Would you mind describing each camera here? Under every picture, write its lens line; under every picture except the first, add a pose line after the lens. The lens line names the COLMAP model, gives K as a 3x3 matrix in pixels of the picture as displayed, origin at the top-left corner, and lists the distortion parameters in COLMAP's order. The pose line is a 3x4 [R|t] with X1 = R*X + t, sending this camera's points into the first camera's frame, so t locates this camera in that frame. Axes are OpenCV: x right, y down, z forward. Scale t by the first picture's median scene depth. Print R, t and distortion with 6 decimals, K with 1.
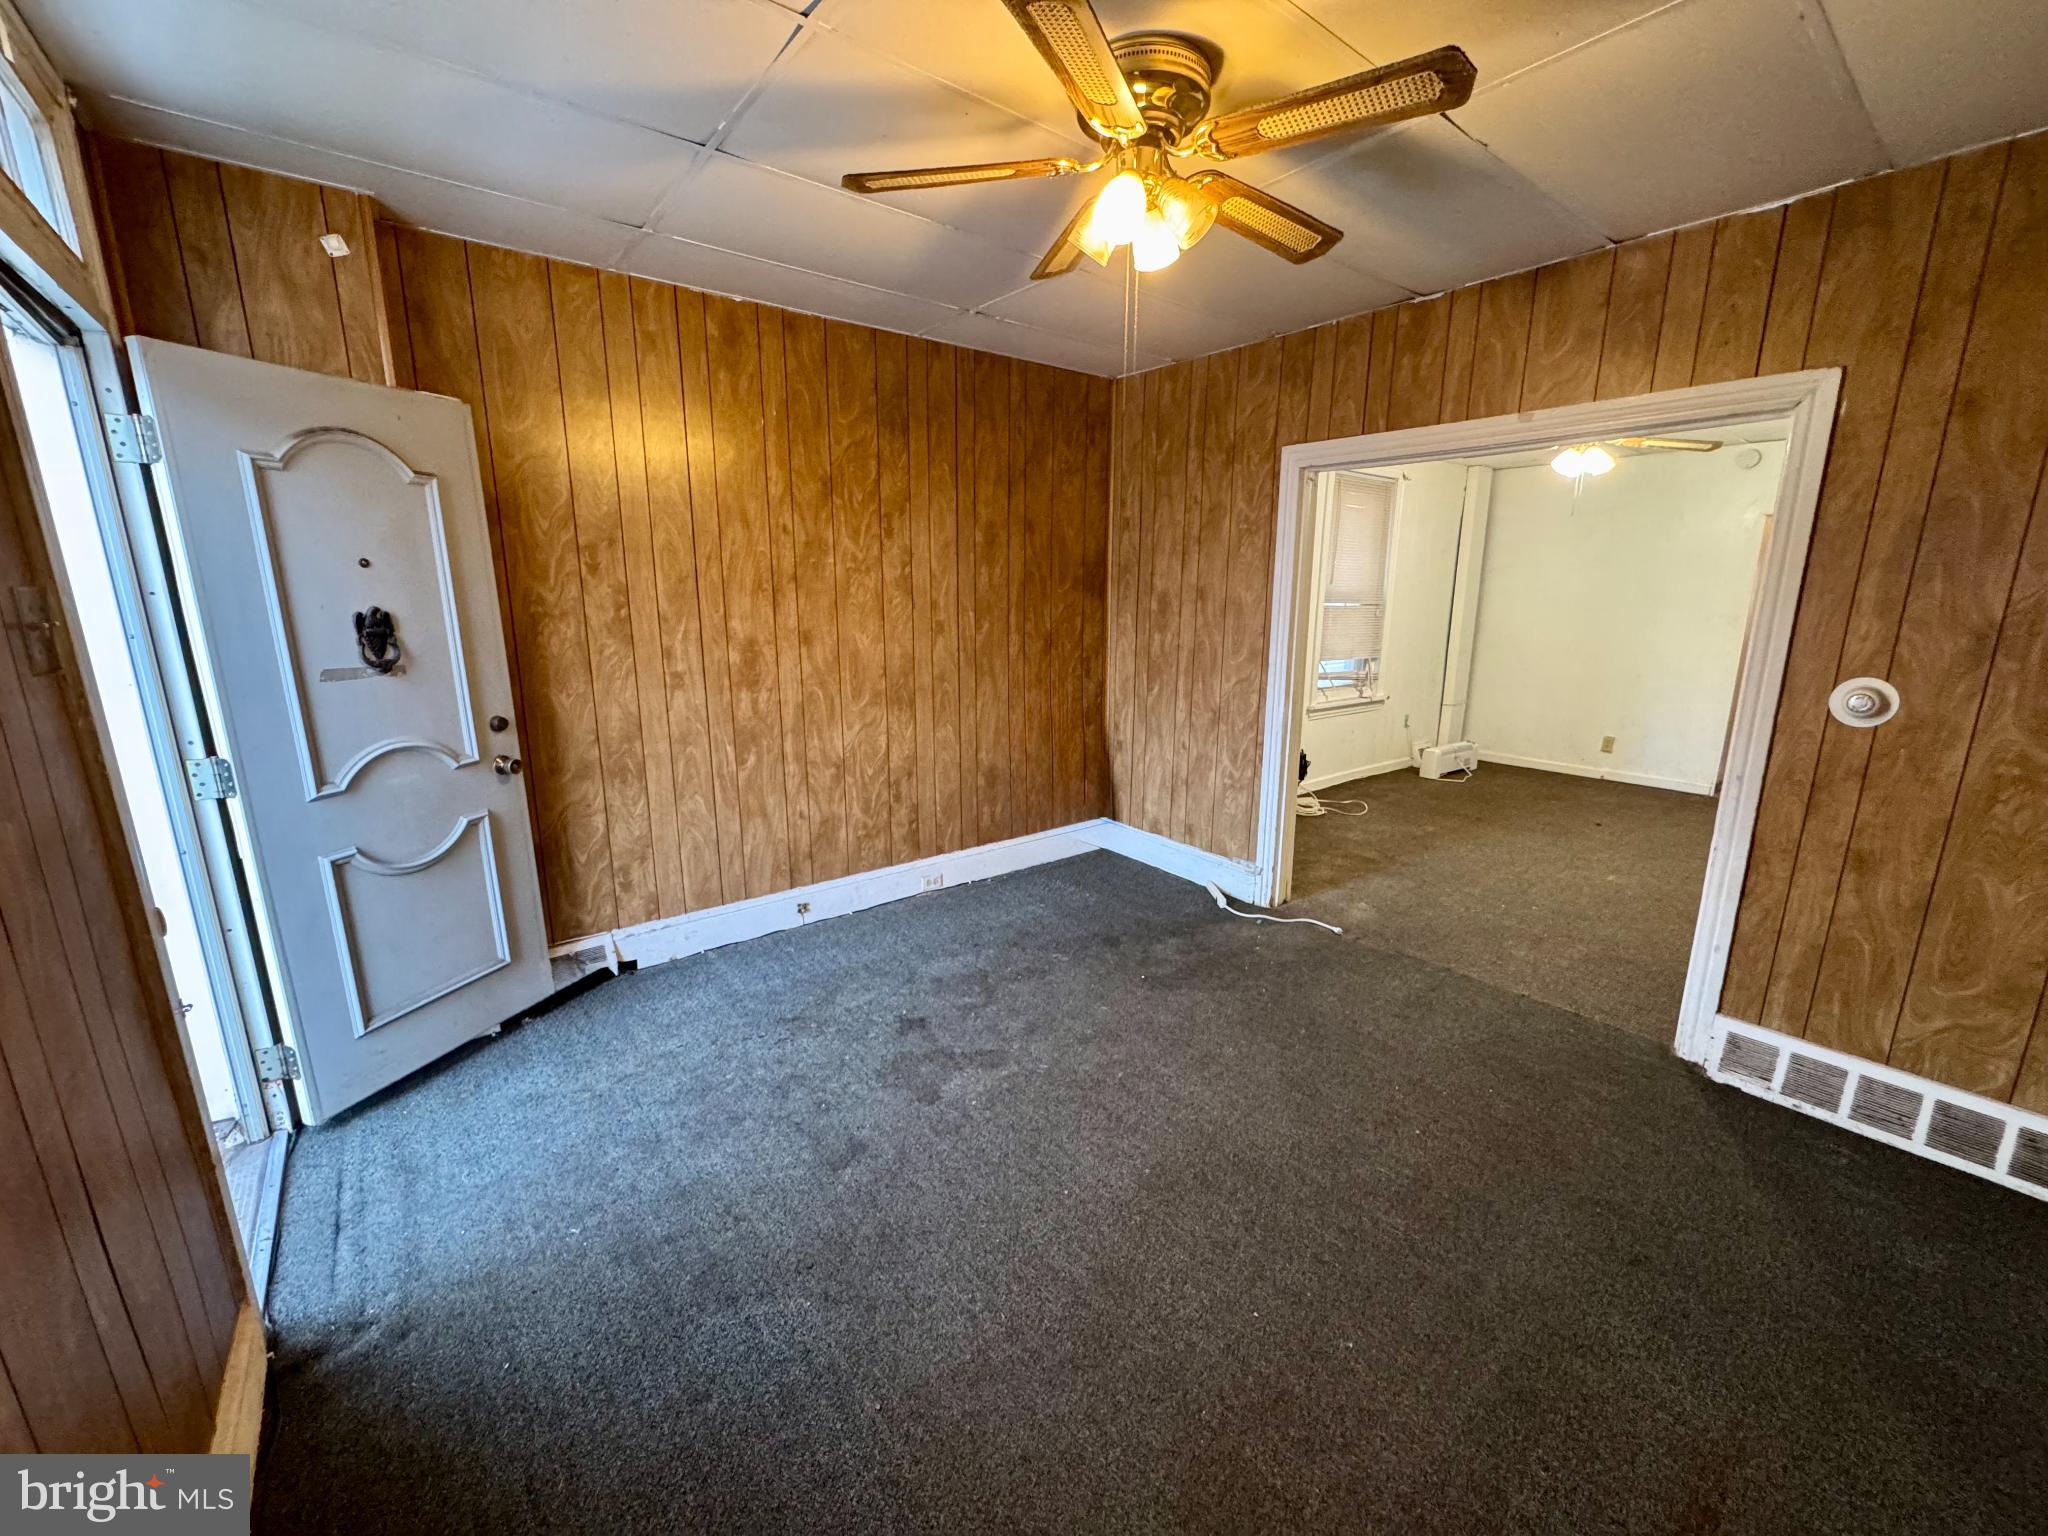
lens RADIAL K [[813.9, 0, 1028.6], [0, 813.9, 769.7], [0, 0, 1]] dist [-0.006208, -0.000040]
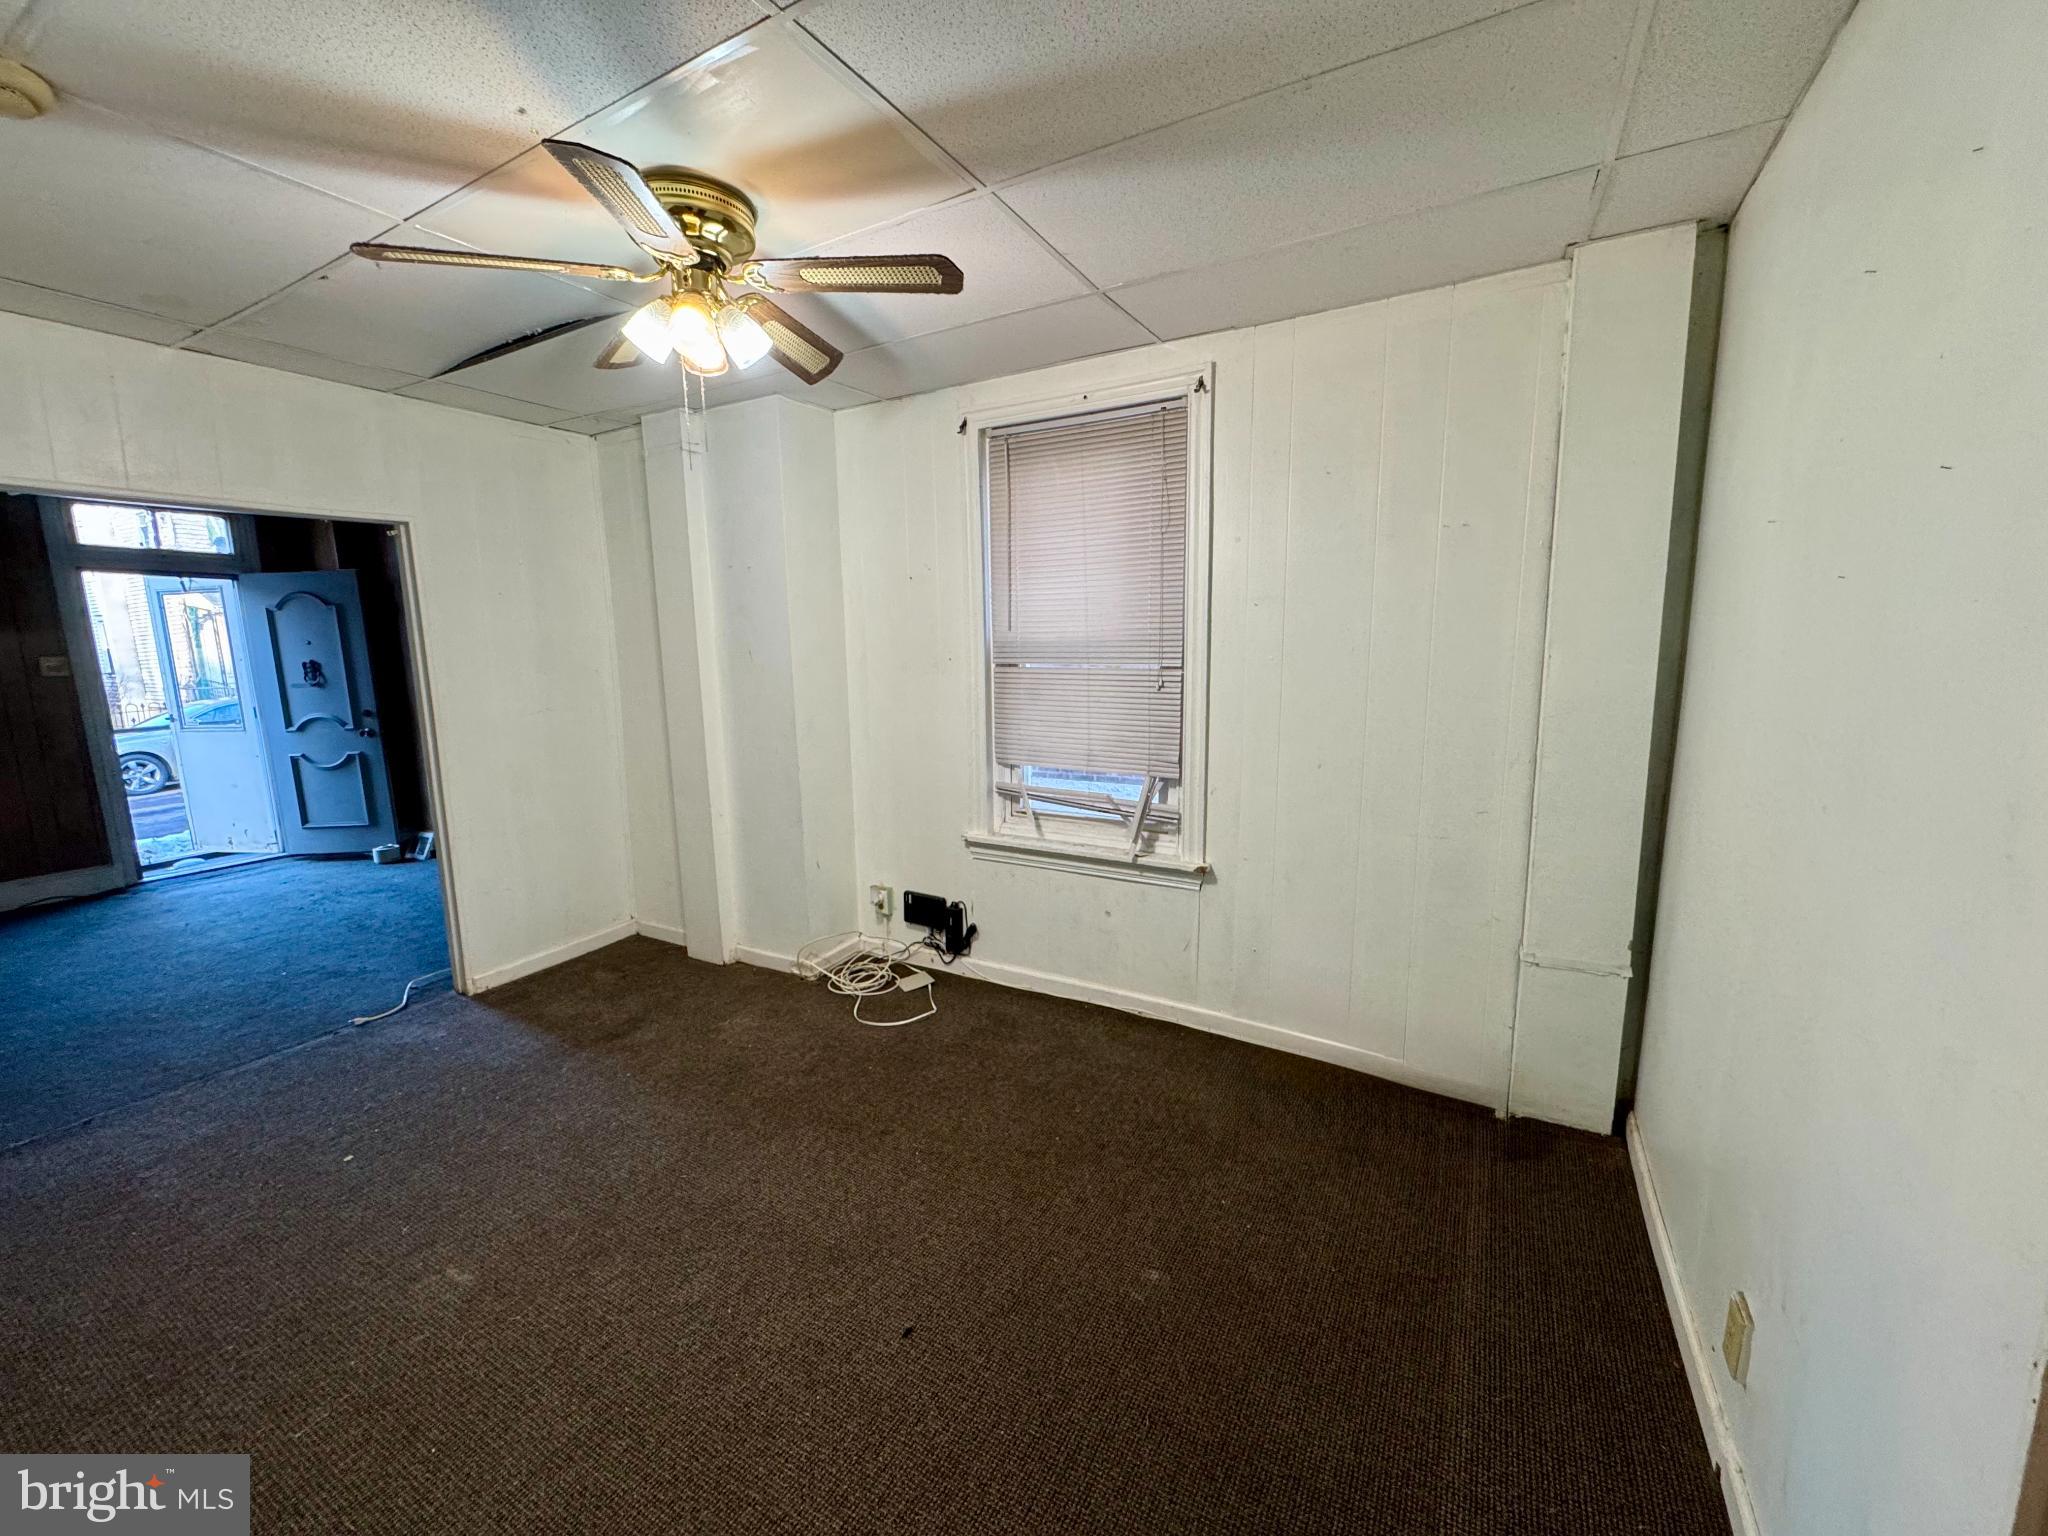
lens RADIAL K [[813.9, 0, 1025.2], [0, 813.9, 768.8], [0, 0, 1]] dist [-0.006208, -0.000040]
pose [[0.373179, 0.140374, -0.917078, 1.558623], [-0.183571, 0.980116, 0.075324, -0.307419], [0.909417, 0.140240, 0.391528, 1.373432]]
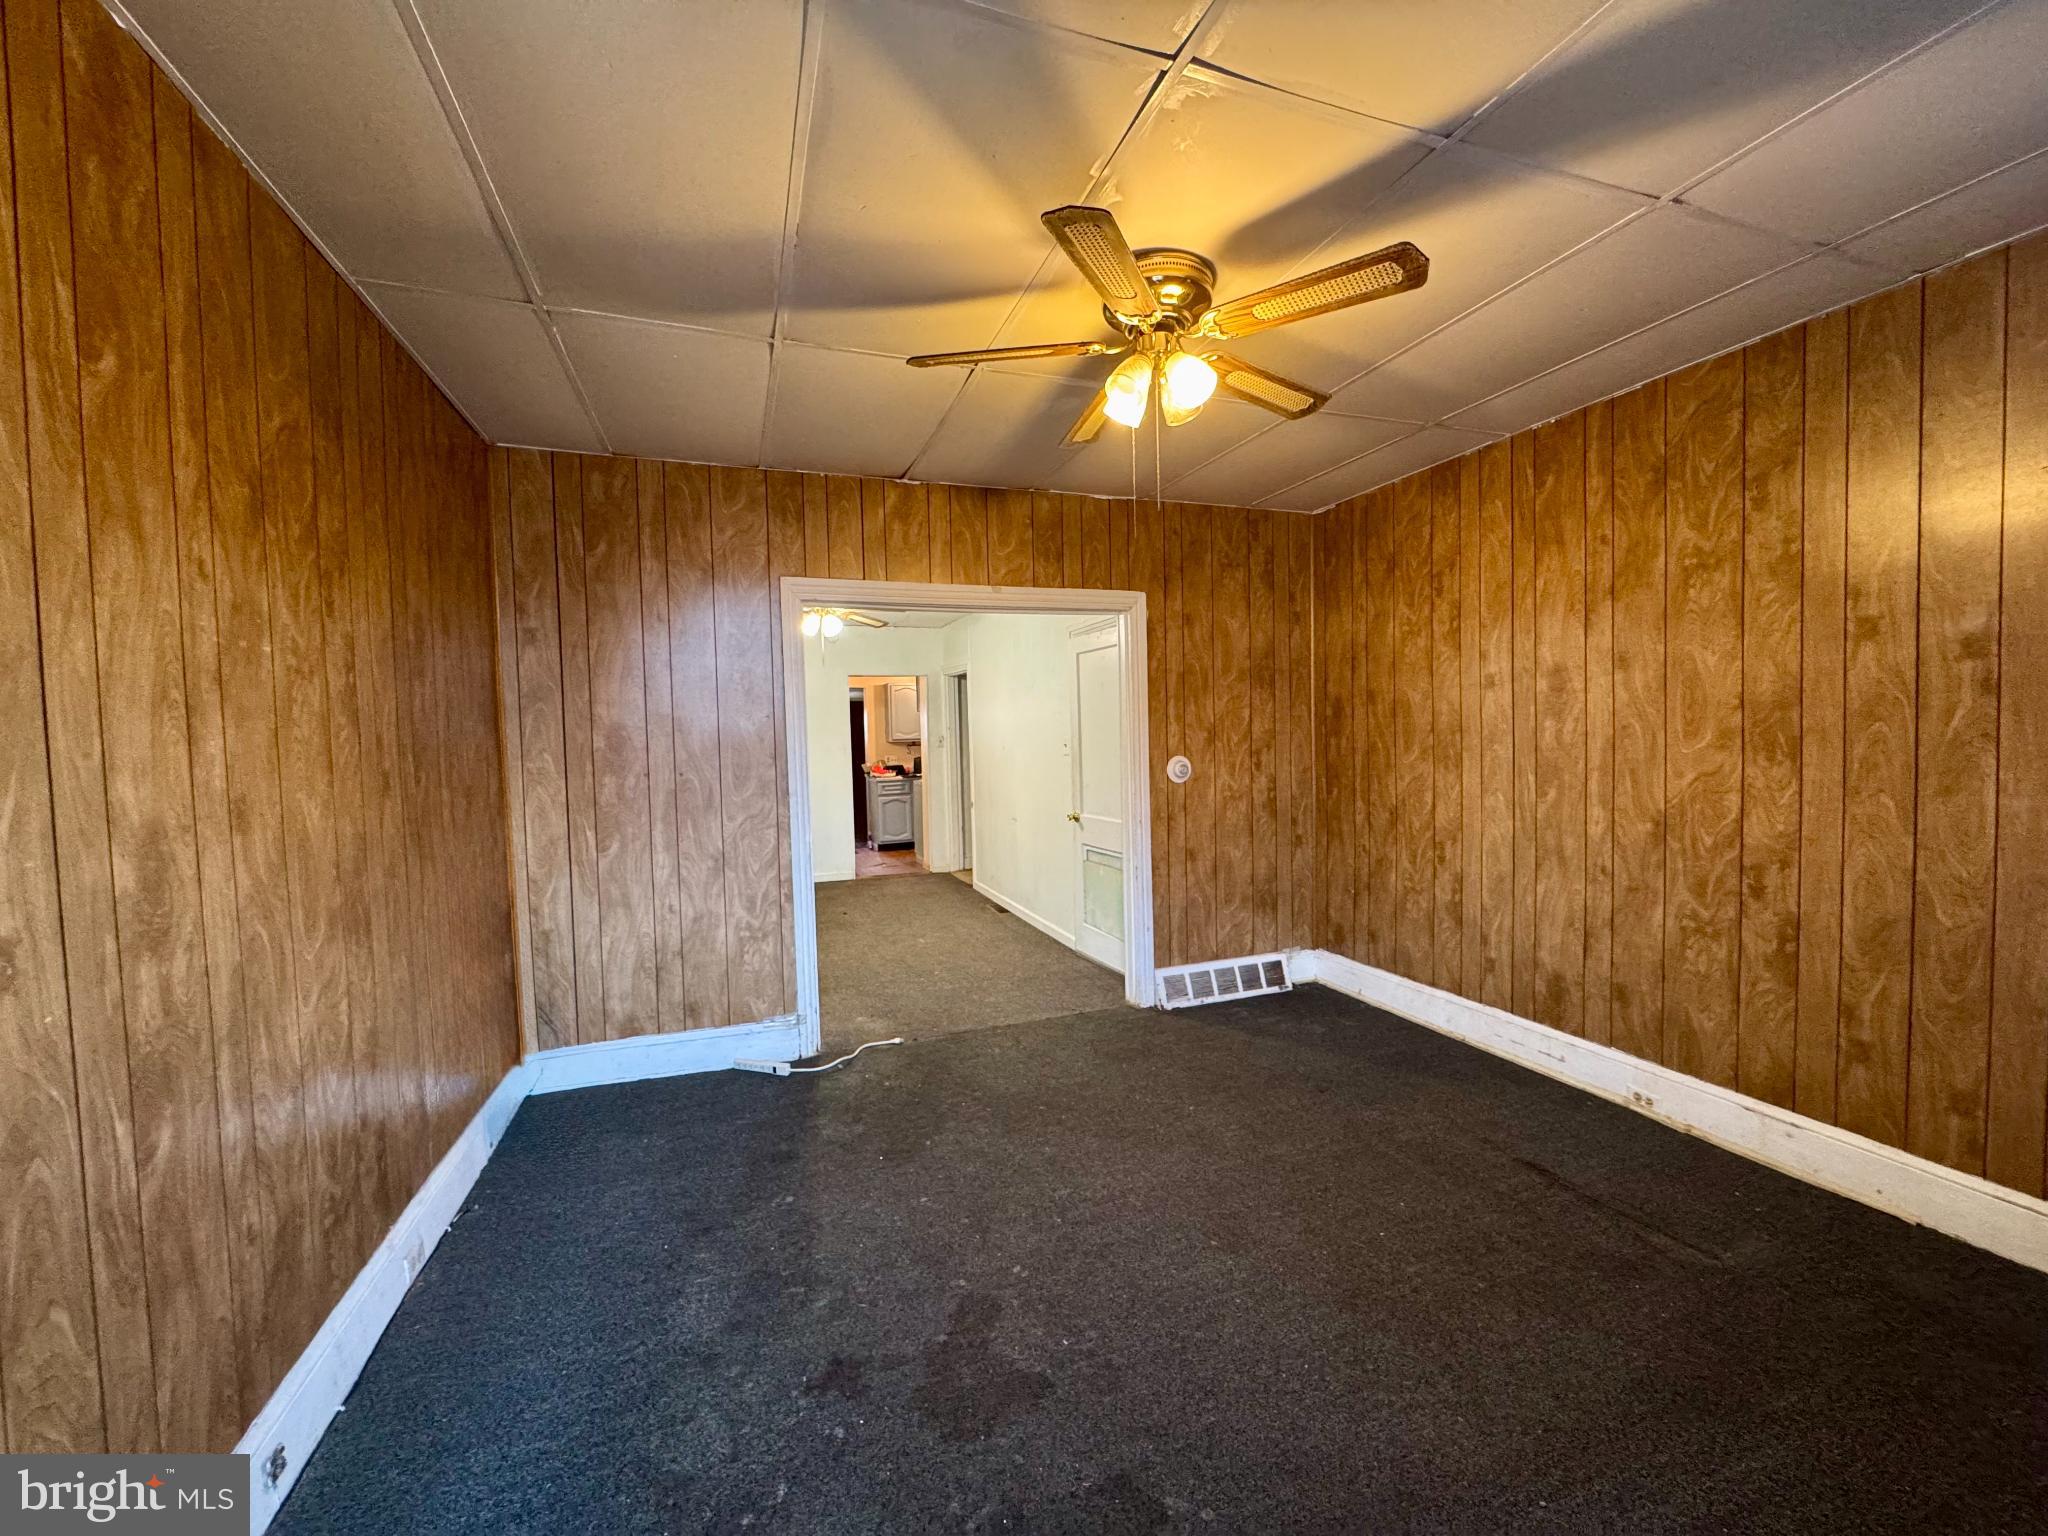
lens RADIAL K [[813.9, 0, 1021.2], [0, 813.9, 769.8], [0, 0, 1]] dist [-0.006208, -0.000040]
pose [[0.326755, -0.053439, 0.943597, -0.575003], [0.231293, 0.972562, -0.025014, -0.081063], [-0.916370, 0.226421, 0.330150, 0.488469]]
